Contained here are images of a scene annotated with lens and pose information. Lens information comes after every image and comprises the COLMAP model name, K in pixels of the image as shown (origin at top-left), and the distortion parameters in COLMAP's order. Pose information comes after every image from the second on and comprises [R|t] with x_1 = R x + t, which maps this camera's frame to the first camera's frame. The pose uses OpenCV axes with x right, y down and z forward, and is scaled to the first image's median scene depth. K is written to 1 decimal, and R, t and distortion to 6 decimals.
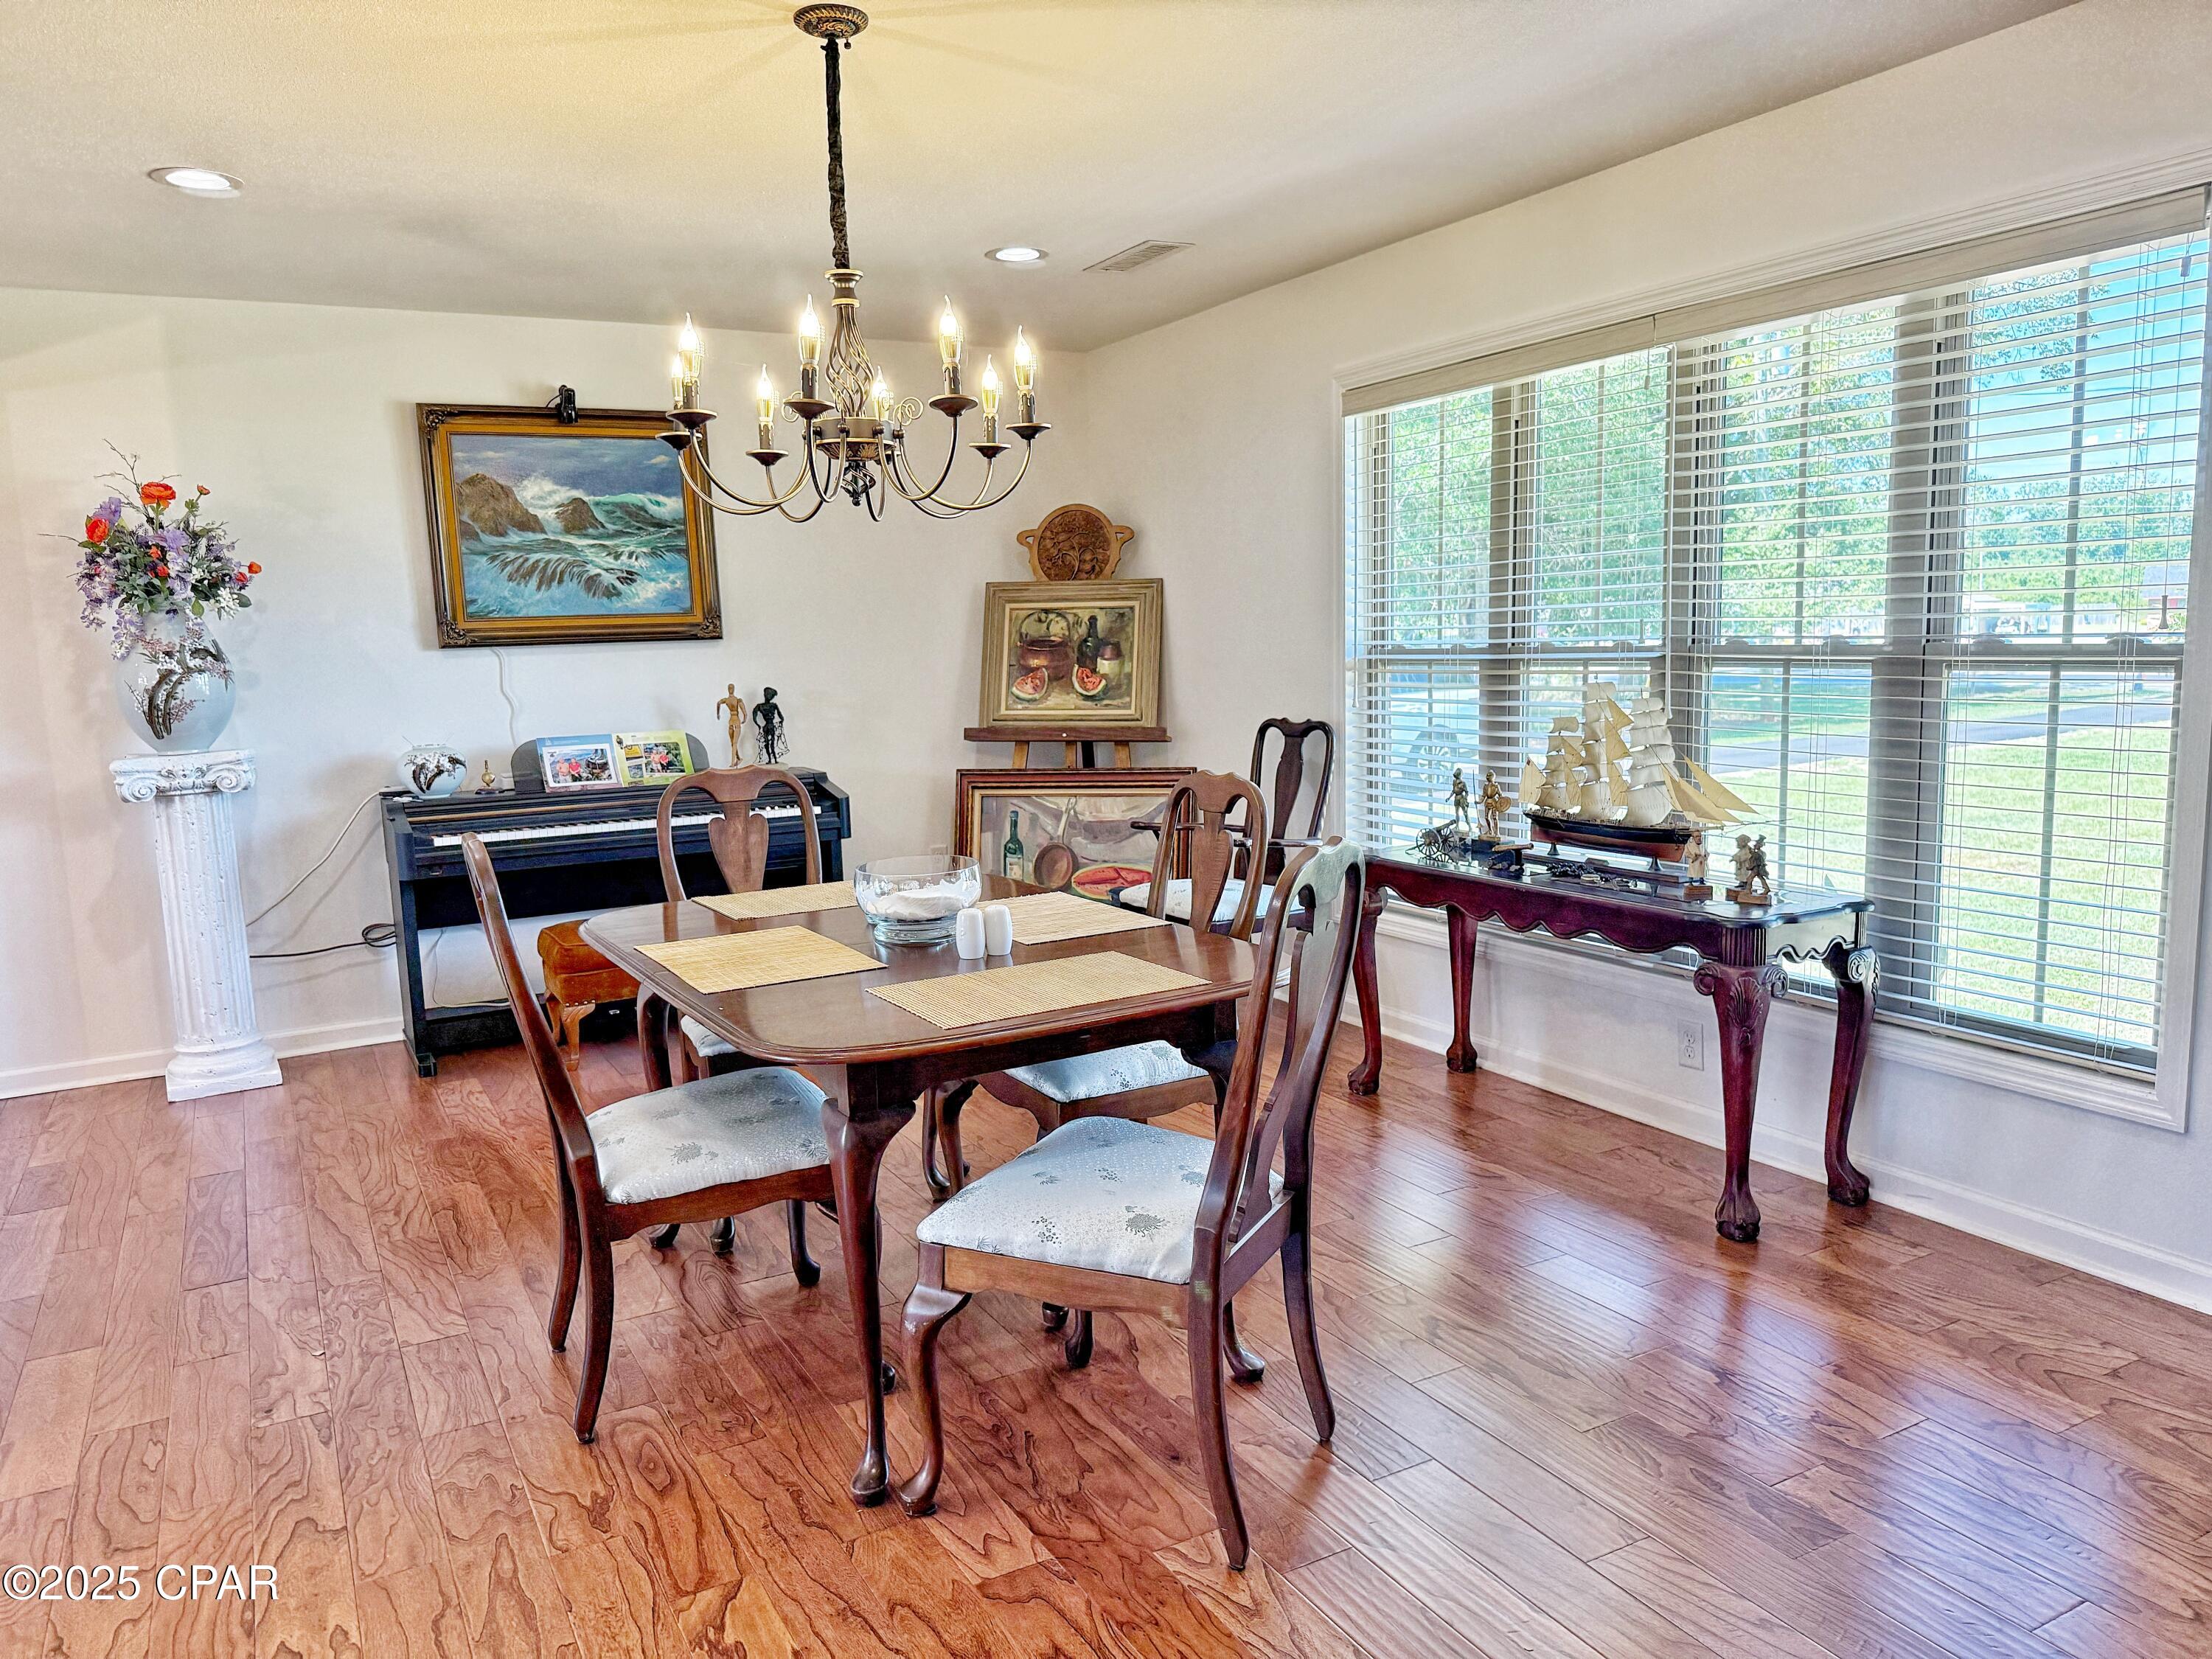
lens RADIAL K [[1551.7, 0, 1106.0], [0, 1551.7, 829.5], [0, 0, 1]] dist [0.108971, -0.177930]
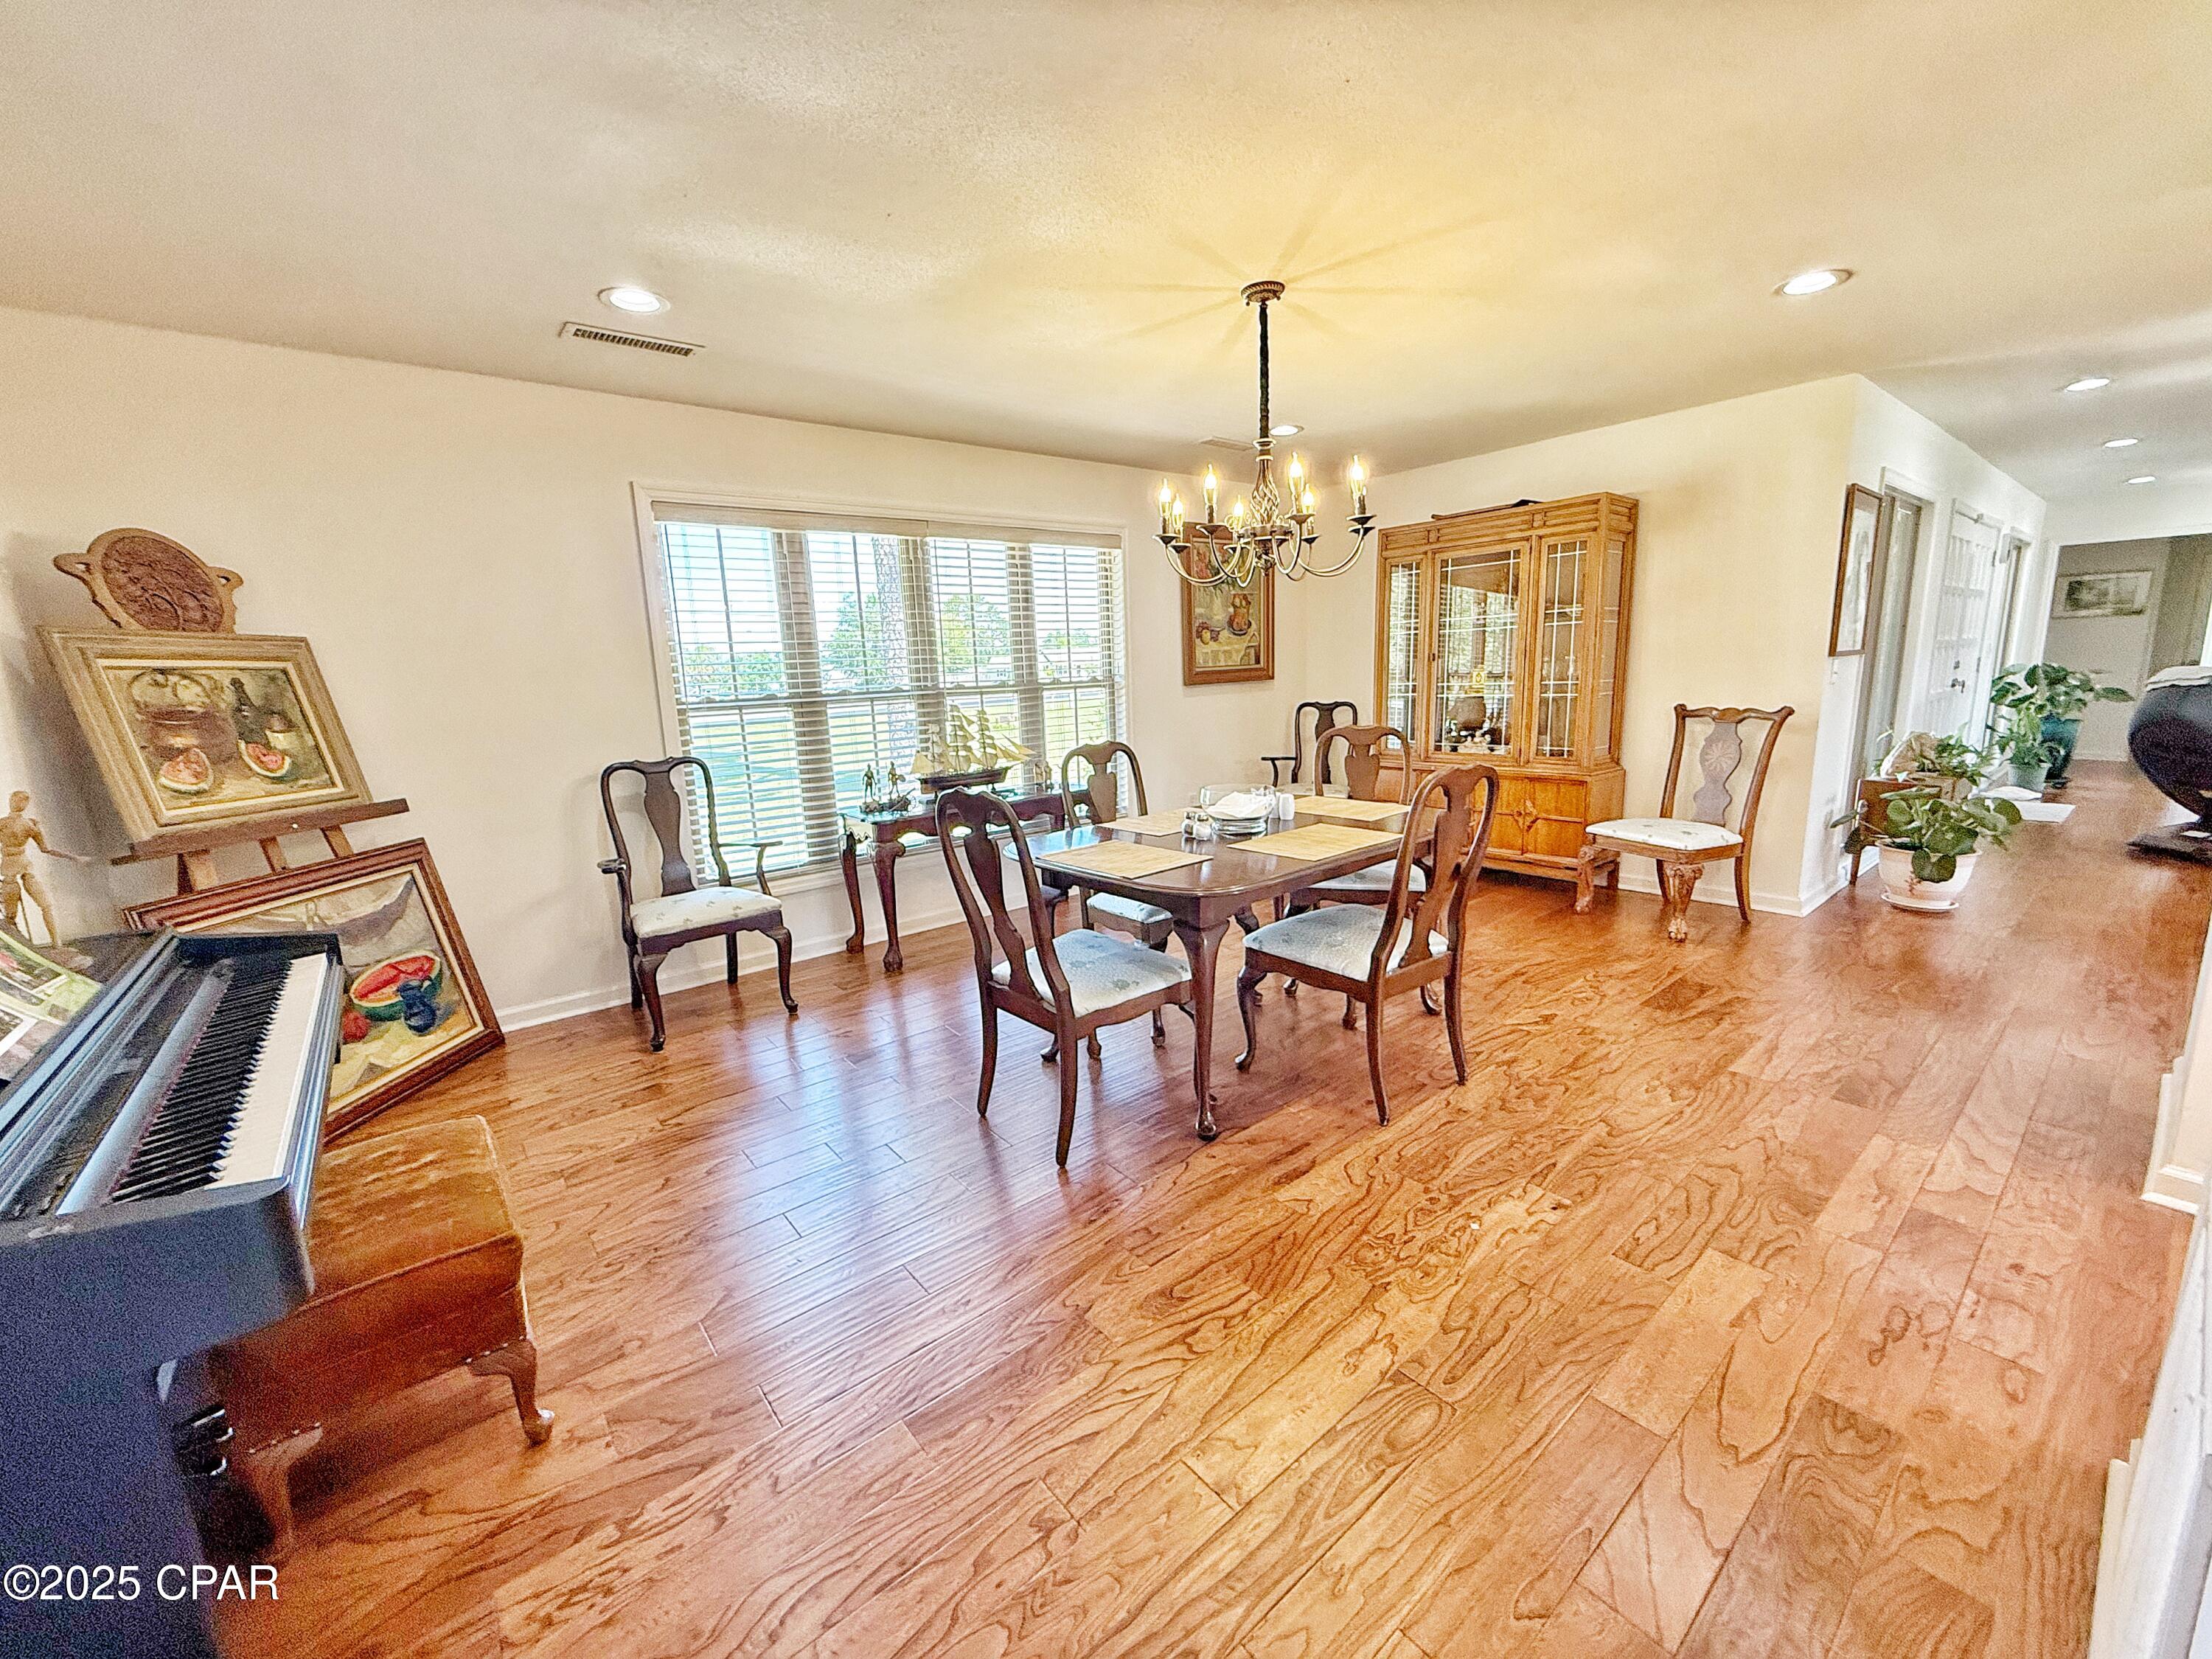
lens RADIAL K [[887.5, 0, 1097.7], [0, 887.5, 826.6], [0, 0, 1]] dist [-0.000745, 0.000065]
pose [[-0.179597, -0.135083, 0.974422, -0.537759], [0.173666, 0.970617, 0.166564, -0.064416], [-0.968290, 0.199138, -0.150860, 0.665645]]
